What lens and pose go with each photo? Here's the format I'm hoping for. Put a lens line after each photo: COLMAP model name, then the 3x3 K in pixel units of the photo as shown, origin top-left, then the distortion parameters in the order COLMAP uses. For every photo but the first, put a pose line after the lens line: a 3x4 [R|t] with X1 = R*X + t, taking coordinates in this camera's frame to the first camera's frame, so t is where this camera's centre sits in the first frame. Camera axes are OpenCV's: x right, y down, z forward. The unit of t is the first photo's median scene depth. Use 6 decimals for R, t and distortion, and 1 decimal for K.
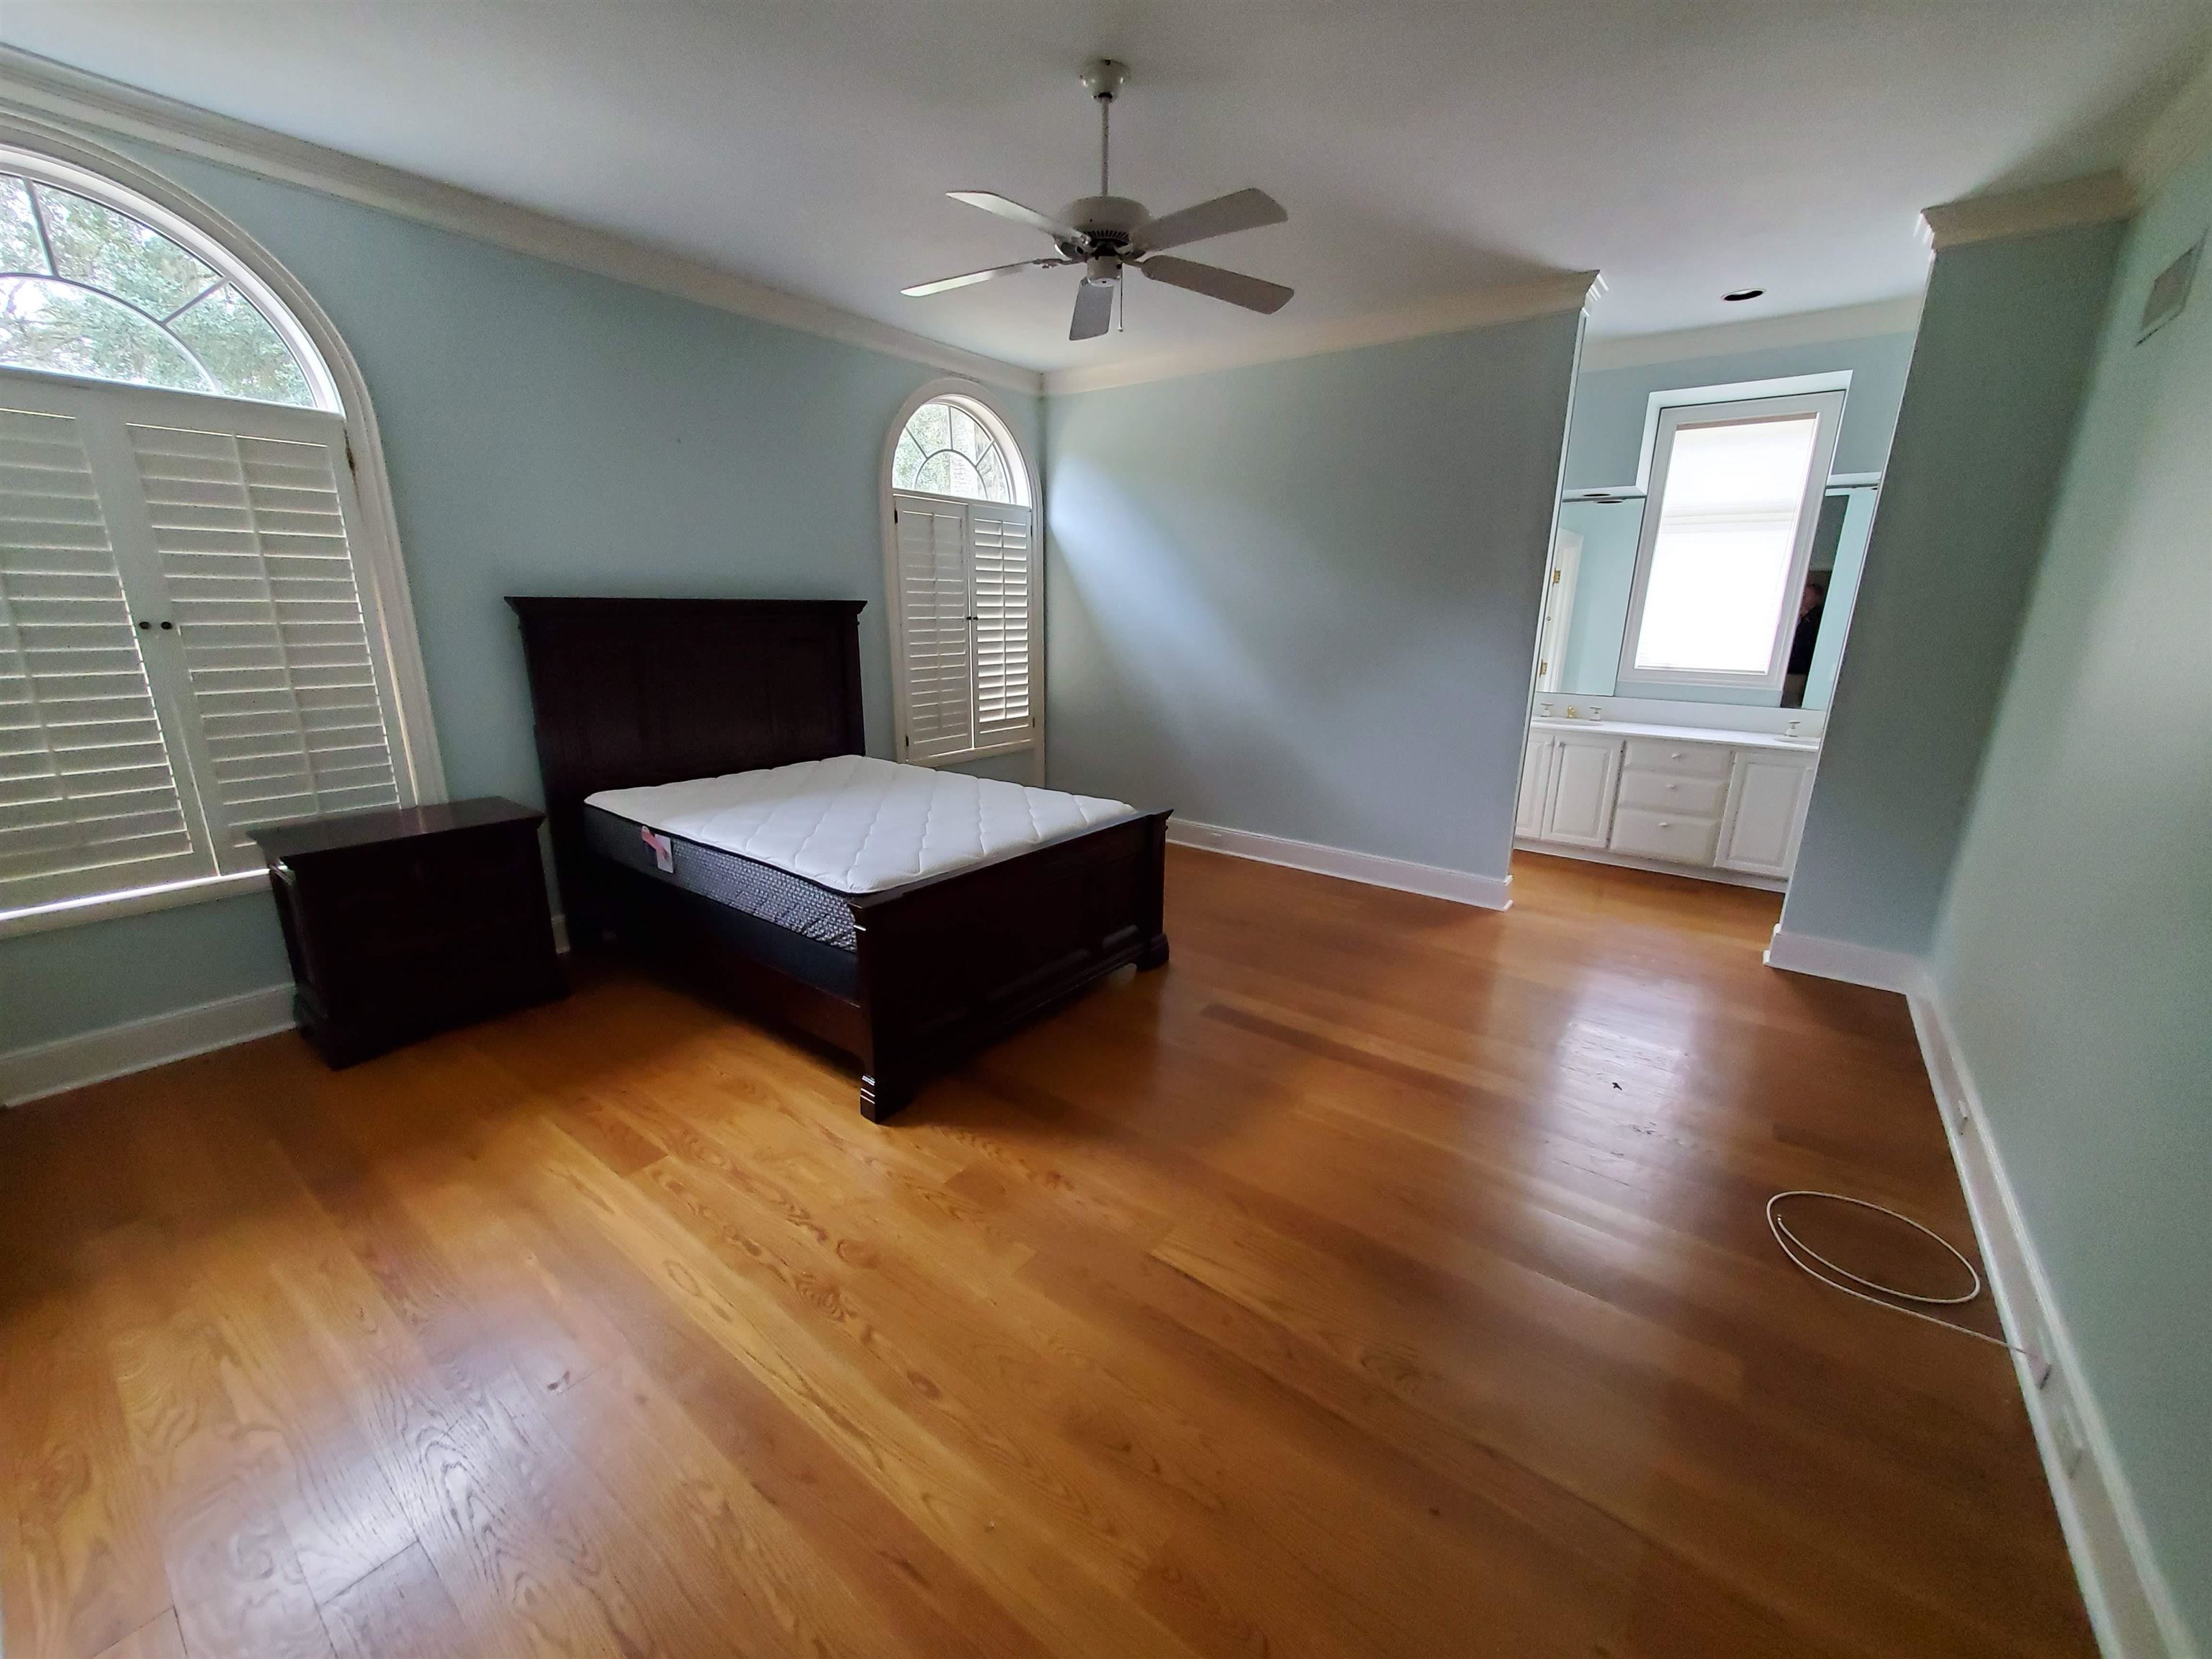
lens RADIAL K [[875.9, 0, 1103.5], [0, 875.9, 831.7], [0, 0, 1]] dist [0.008564, -0.000235]
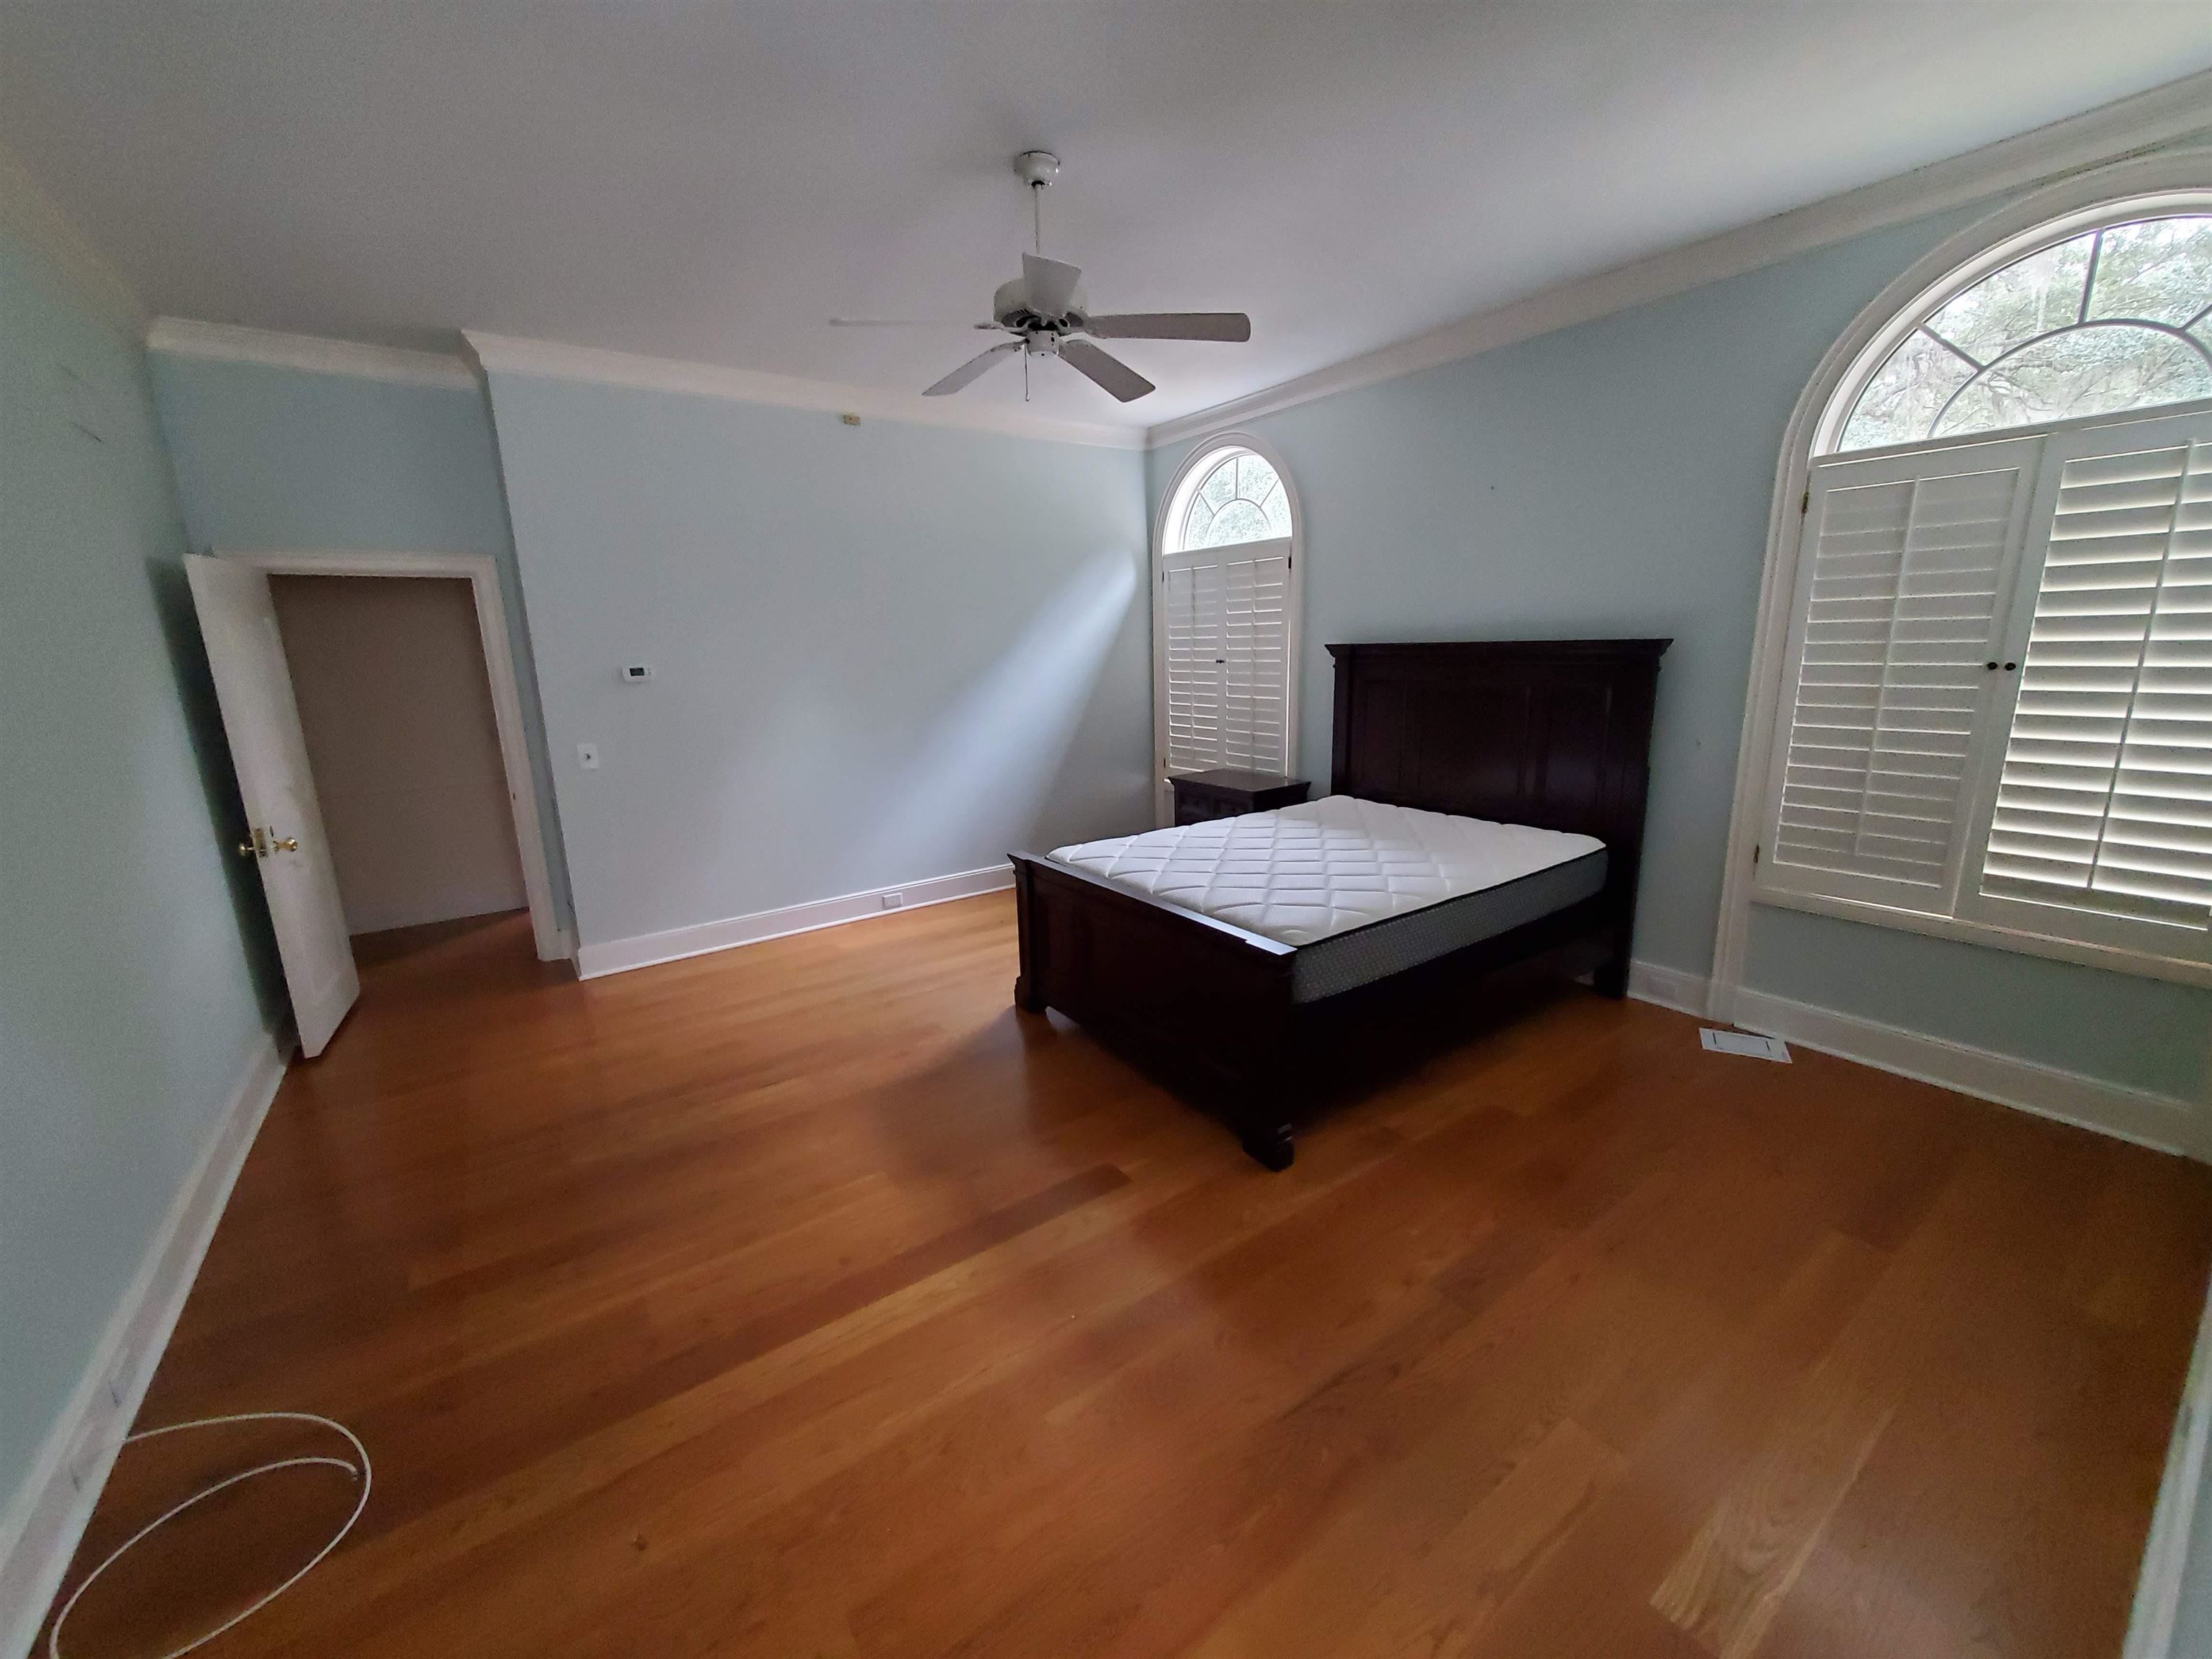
lens RADIAL K [[875.9, 0, 1104.0], [0, 875.9, 834.1], [0, 0, 1]] dist [0.008564, -0.000235]
pose [[-0.296920, 0.201996, -0.933293, 0.582460], [-0.224099, 0.935334, 0.273732, -0.212275], [0.928234, 0.290427, -0.232452, 0.803835]]
